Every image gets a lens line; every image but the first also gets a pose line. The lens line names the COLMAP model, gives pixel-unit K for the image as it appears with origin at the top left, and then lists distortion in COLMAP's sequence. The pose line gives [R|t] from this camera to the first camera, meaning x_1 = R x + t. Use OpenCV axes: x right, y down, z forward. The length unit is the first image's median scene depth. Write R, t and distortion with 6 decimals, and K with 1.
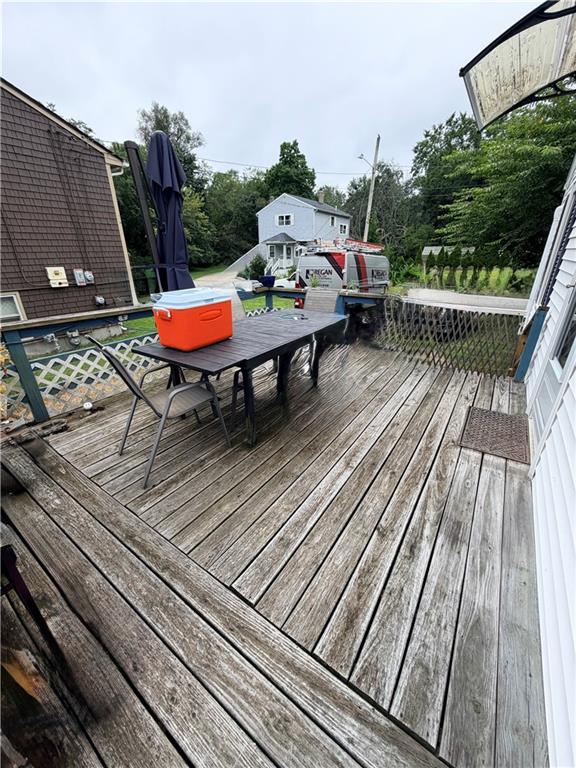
lens RADIAL K [[307.2, 0, 287.6], [0, 307.2, 385.5], [0, 0, 1]] dist [0.000849, -0.000313]
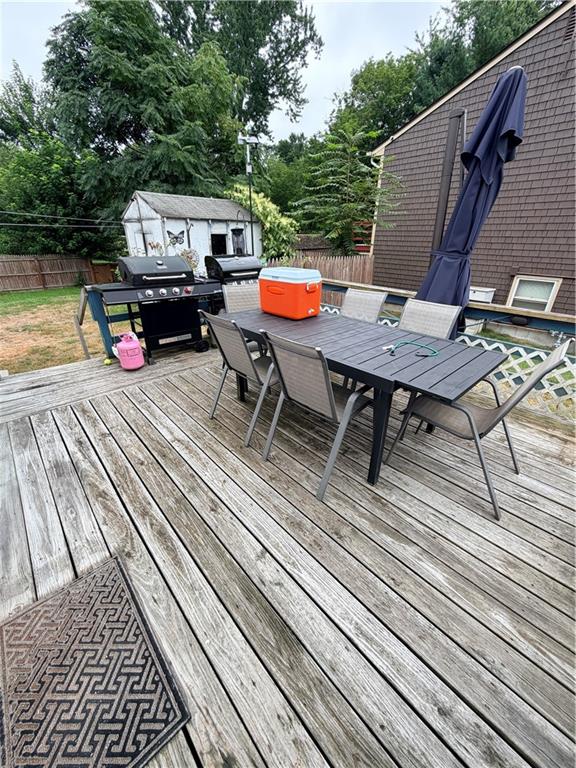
lens RADIAL K [[307.2, 0, 289.4], [0, 307.2, 382.3], [0, 0, 1]] dist [0.000849, -0.000313]
pose [[-0.230839, 0.425756, -0.874897, 0.789857], [-0.396393, 0.780029, 0.484176, -0.468365], [0.888587, 0.458570, -0.011295, 1.049553]]
